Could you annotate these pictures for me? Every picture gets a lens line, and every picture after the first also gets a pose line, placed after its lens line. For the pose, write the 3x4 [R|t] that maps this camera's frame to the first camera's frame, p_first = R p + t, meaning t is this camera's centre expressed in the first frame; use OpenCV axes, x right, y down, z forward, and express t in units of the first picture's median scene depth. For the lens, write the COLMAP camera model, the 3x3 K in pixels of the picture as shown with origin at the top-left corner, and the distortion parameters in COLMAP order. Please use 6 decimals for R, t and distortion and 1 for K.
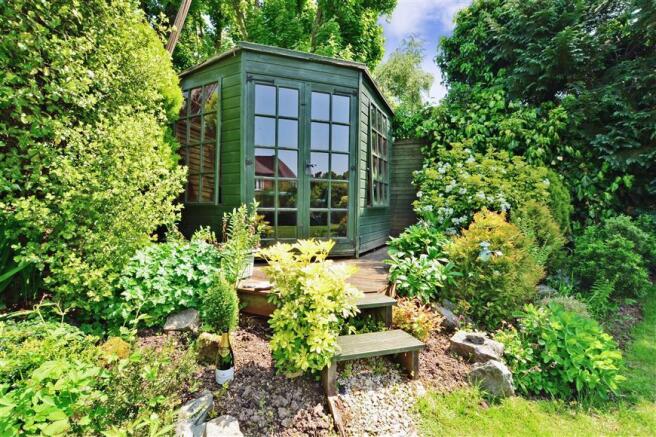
lens RADIAL K [[288.8, 0, 336.3], [0, 288.8, 221.2], [0, 0, 1]] dist [-0.020527, 0.000141]
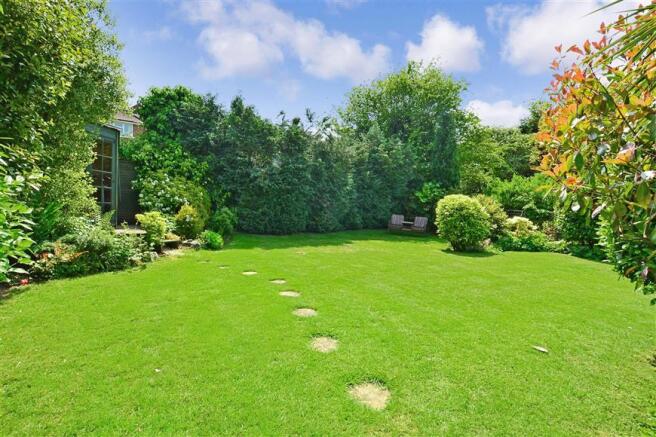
lens RADIAL K [[288.8, 0, 336.3], [0, 288.8, 221.2], [0, 0, 1]] dist [-0.020527, 0.000141]
pose [[0.445128, -0.029366, 0.894985, -0.843793], [0.014174, 0.999568, 0.025748, 0.044814], [-0.895355, 0.001224, 0.445352, -0.989891]]
